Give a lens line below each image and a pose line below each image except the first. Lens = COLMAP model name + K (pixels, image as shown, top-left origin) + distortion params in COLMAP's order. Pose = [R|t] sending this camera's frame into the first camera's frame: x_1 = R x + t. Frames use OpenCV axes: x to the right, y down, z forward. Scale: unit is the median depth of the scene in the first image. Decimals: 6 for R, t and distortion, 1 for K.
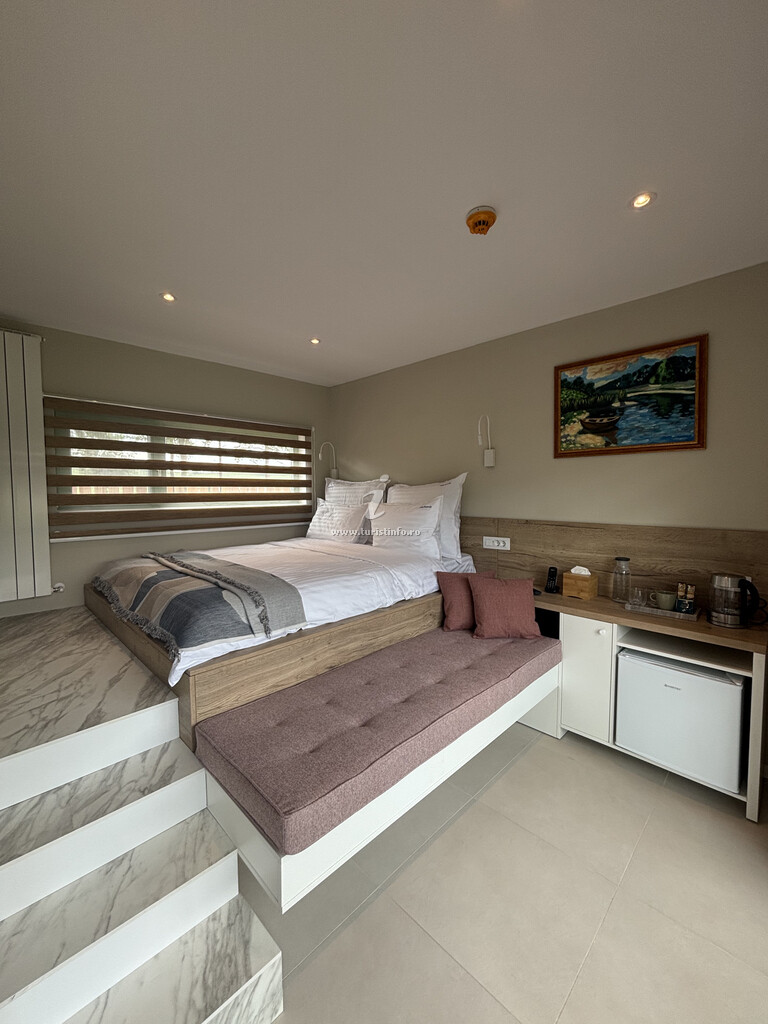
lens RADIAL K [[411.2, 0, 382.7], [0, 411.2, 509.4], [0, 0, 1]] dist [-0.001218, -0.001168]
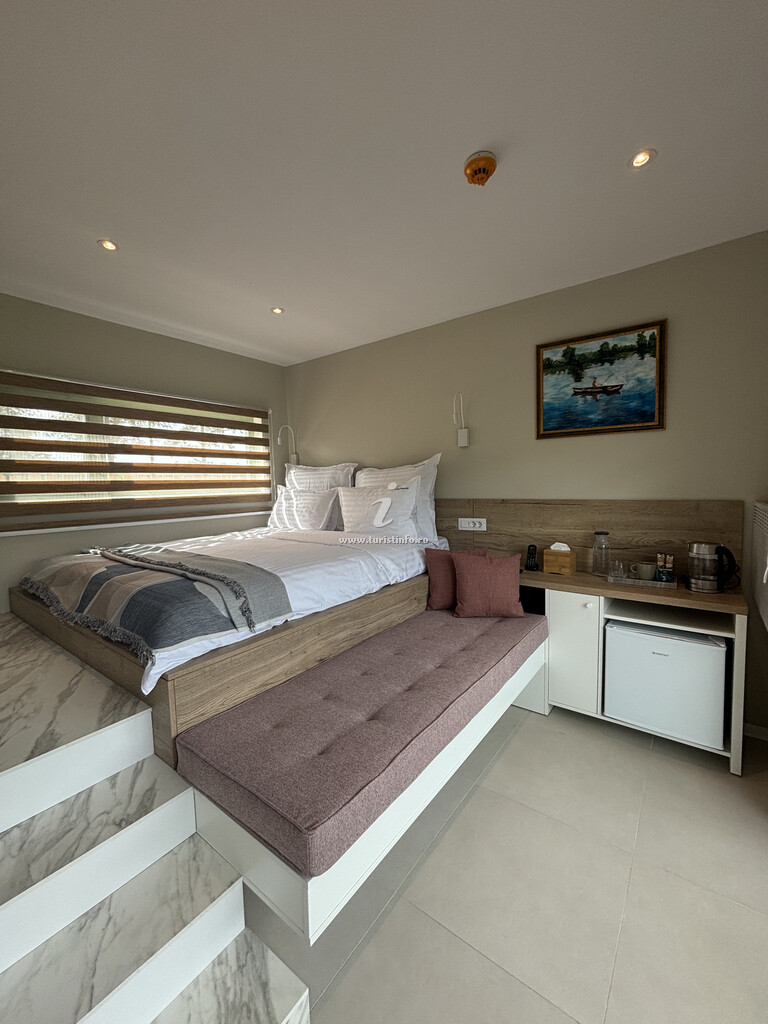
lens RADIAL K [[411.2, 0, 381.3], [0, 411.2, 510.0], [0, 0, 1]] dist [-0.001218, -0.001168]
pose [[0.990612, -0.027470, 0.133917, -0.093655], [0.025480, 0.999538, 0.016553, 0.034798], [-0.134310, -0.012985, 0.990854, 0.073300]]
